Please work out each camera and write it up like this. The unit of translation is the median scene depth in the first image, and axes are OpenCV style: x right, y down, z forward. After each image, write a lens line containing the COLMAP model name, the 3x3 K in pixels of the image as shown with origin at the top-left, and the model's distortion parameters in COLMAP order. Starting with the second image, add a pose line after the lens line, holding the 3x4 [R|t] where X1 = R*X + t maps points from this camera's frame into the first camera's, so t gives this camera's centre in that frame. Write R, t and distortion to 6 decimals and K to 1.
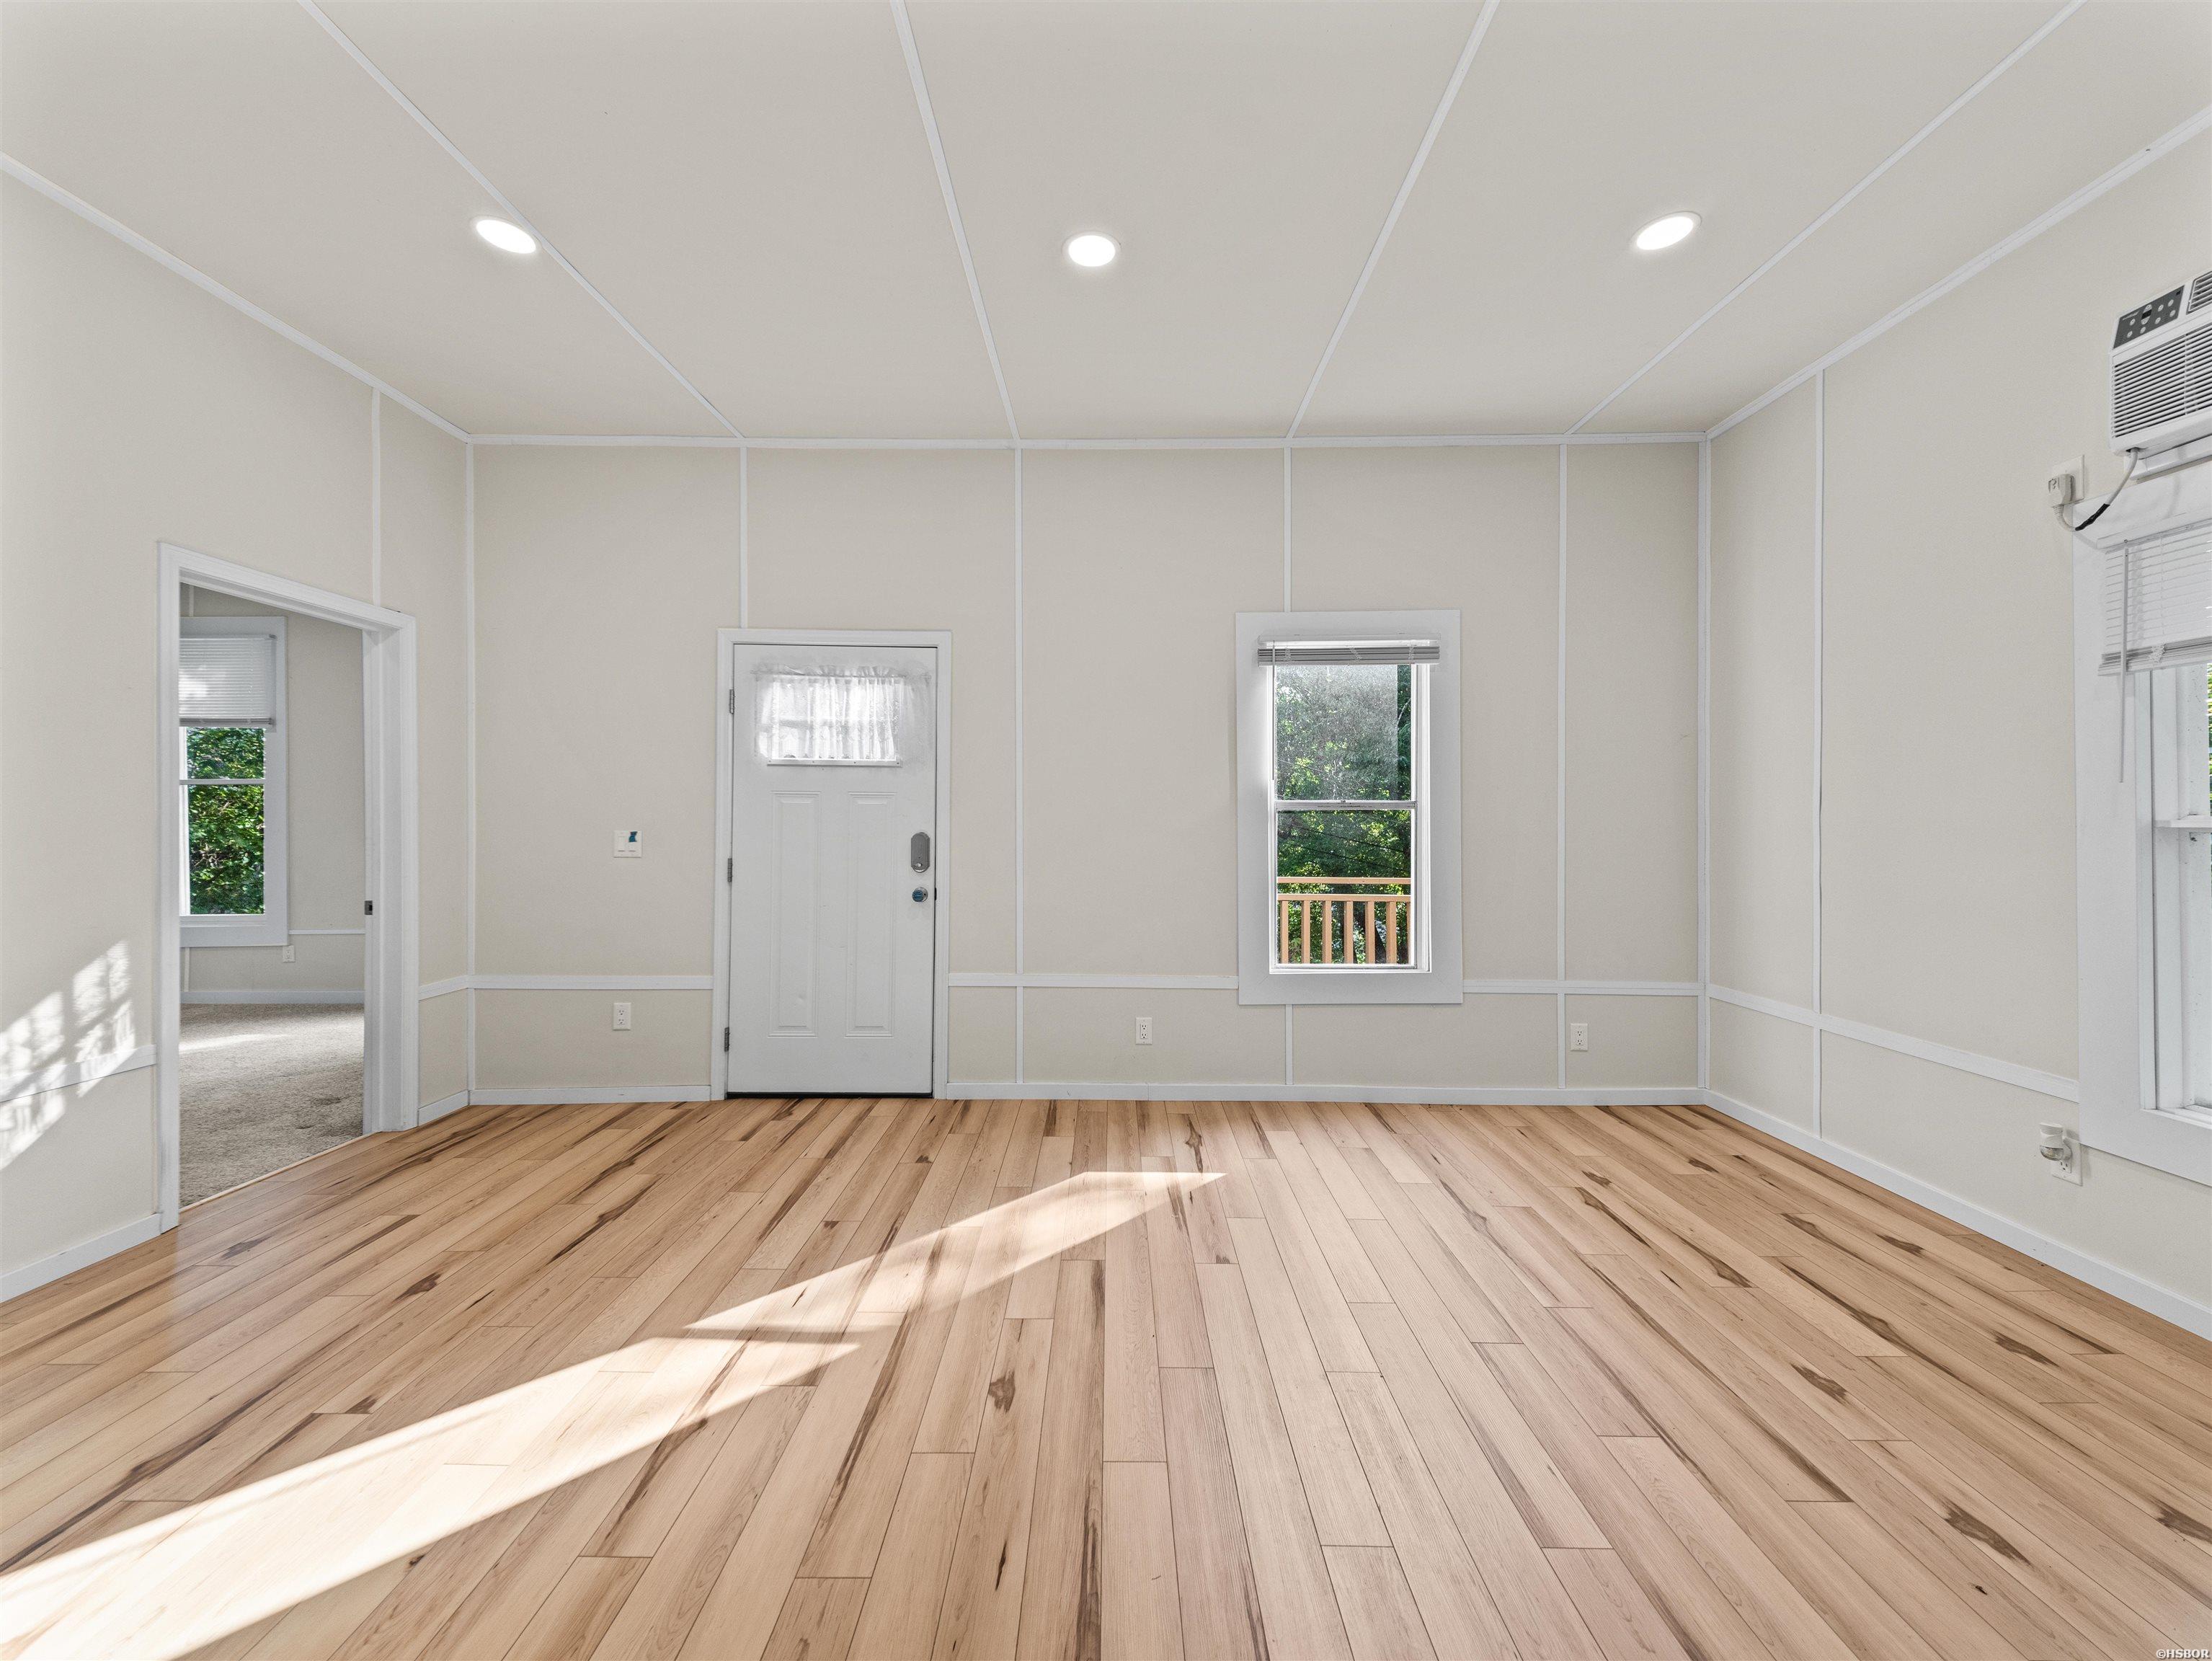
lens RADIAL K [[861.2, 0, 1104.8], [0, 861.2, 812.8], [0, 0, 1]] dist [0.035767, -0.012612]
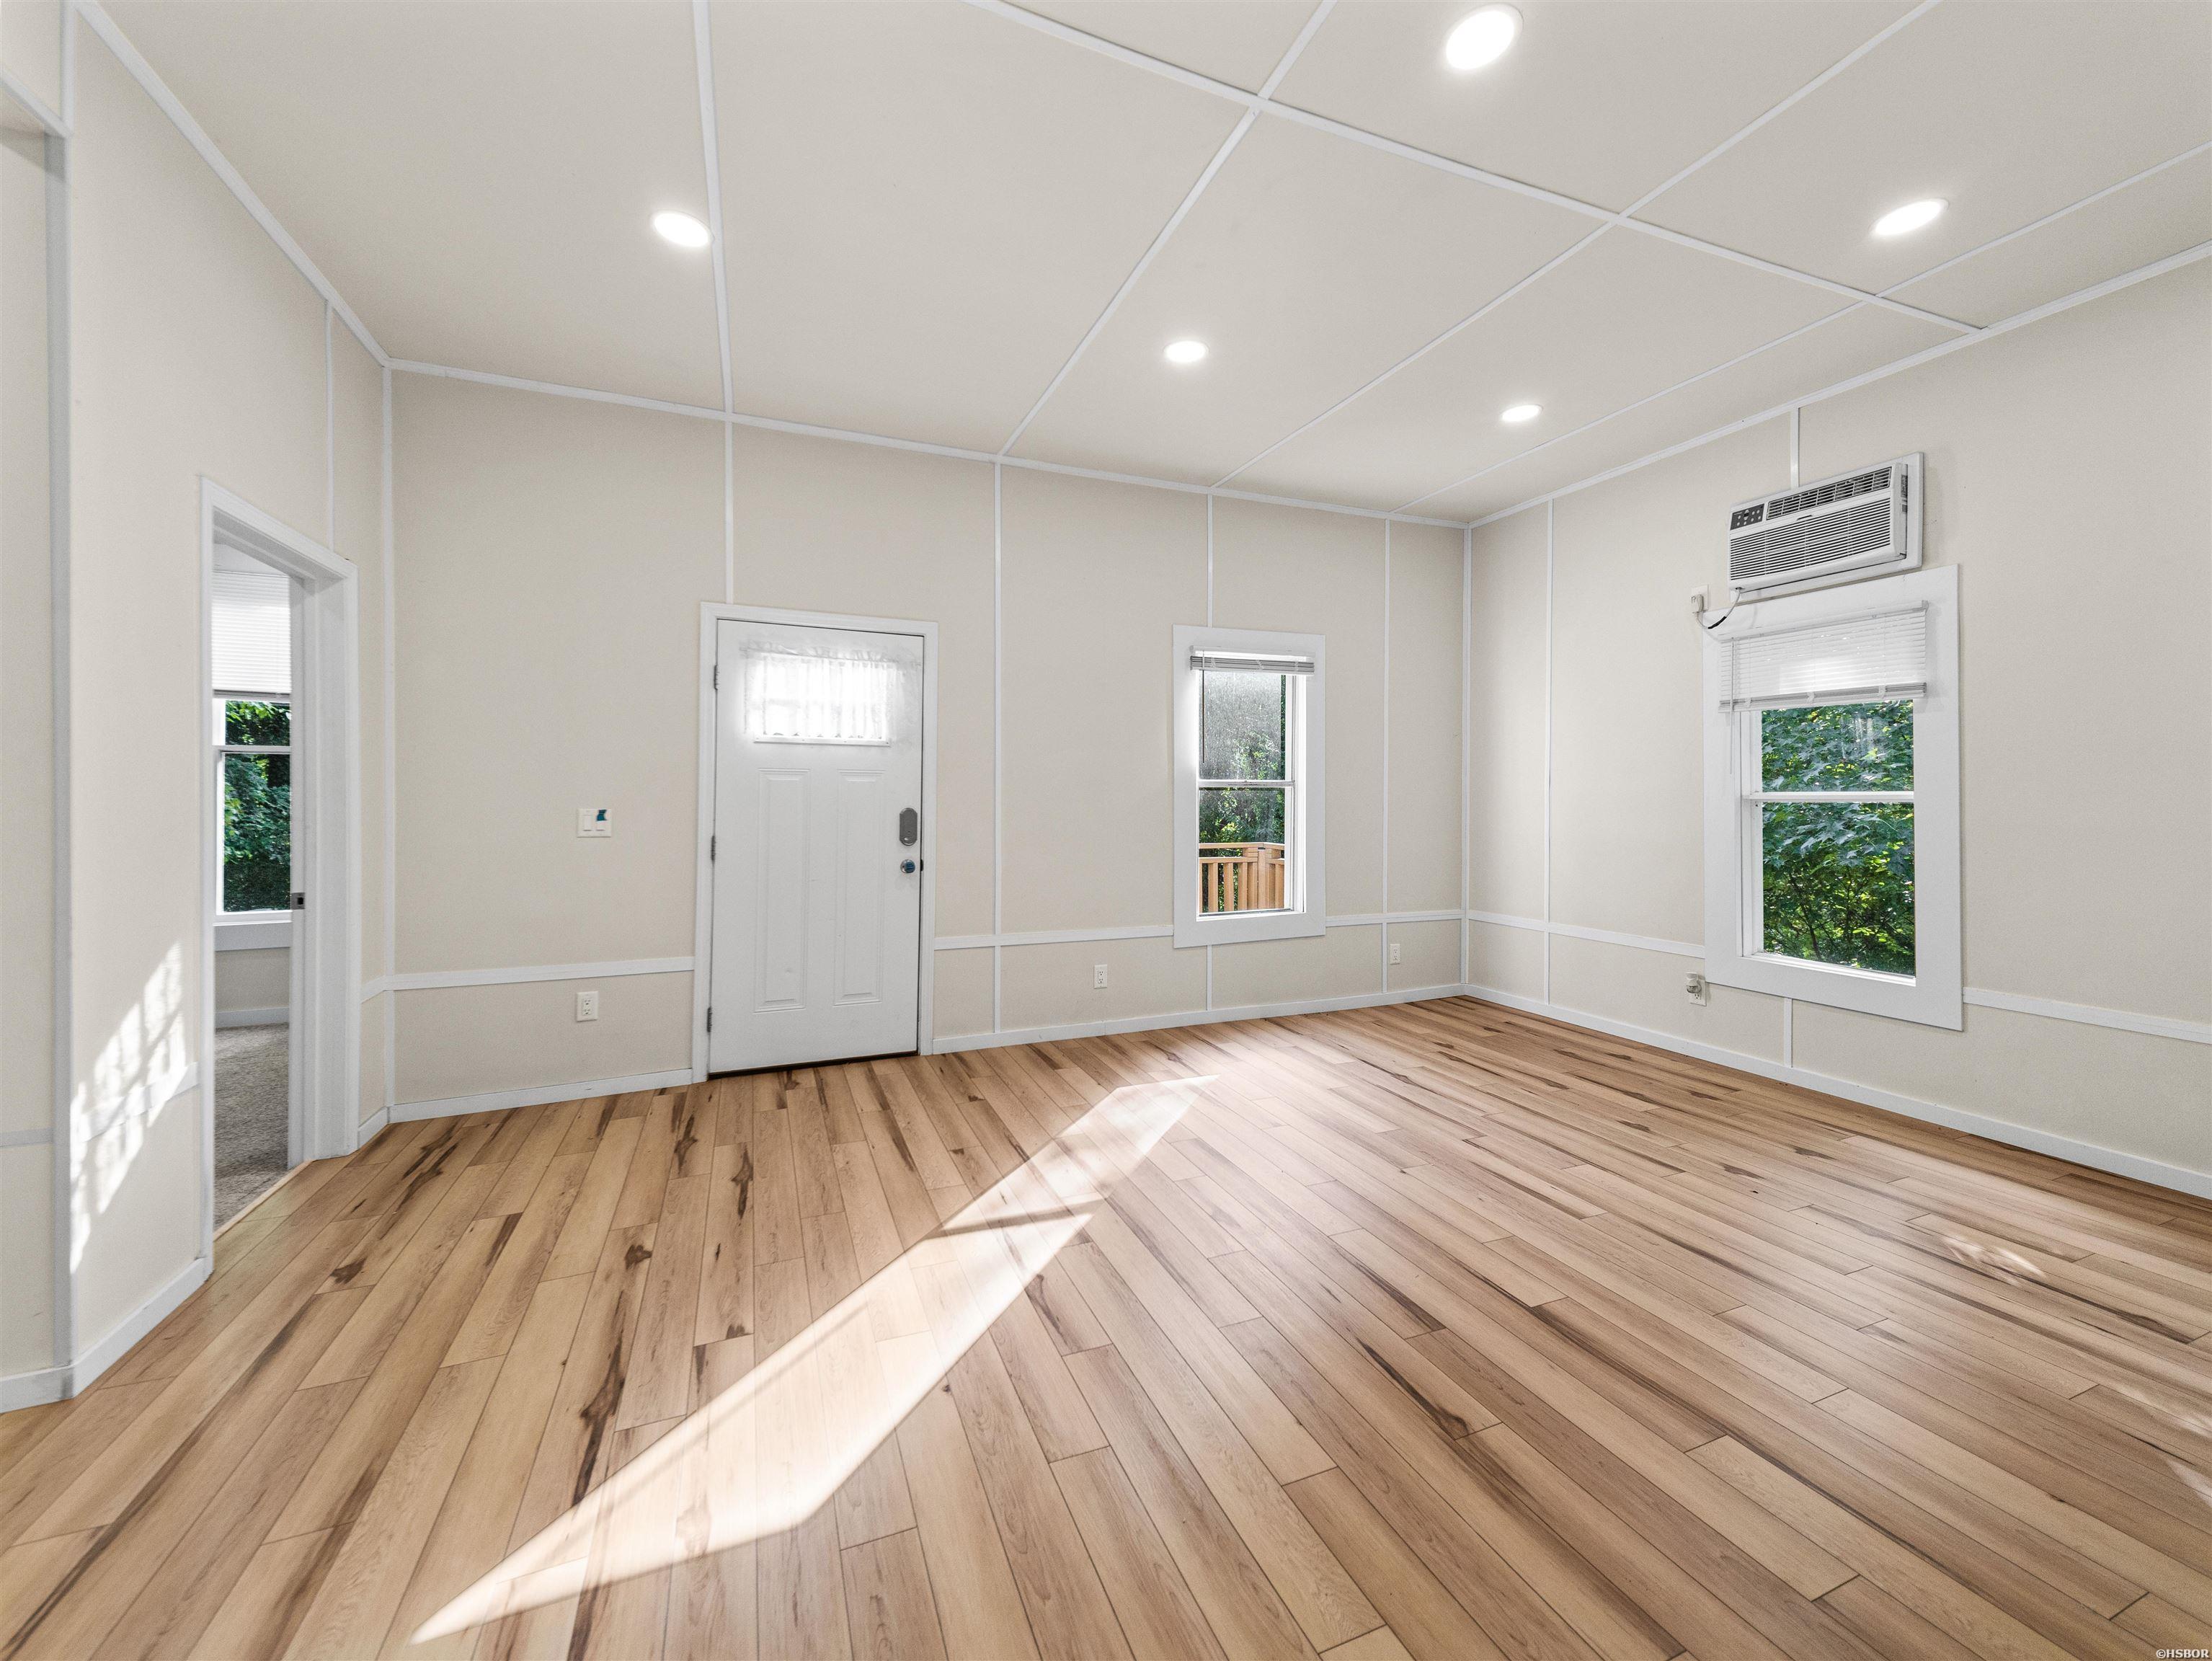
lens RADIAL K [[876.2, 0, 1104.4], [0, 876.2, 786.7], [0, 0, 1]] dist [0.027619, -0.000178]
pose [[0.923569, 0.000912, 0.383430, -0.440255], [-0.001020, 0.999999, 0.000078, -0.004558], [-0.383430, -0.000463, 0.923570, -0.106247]]
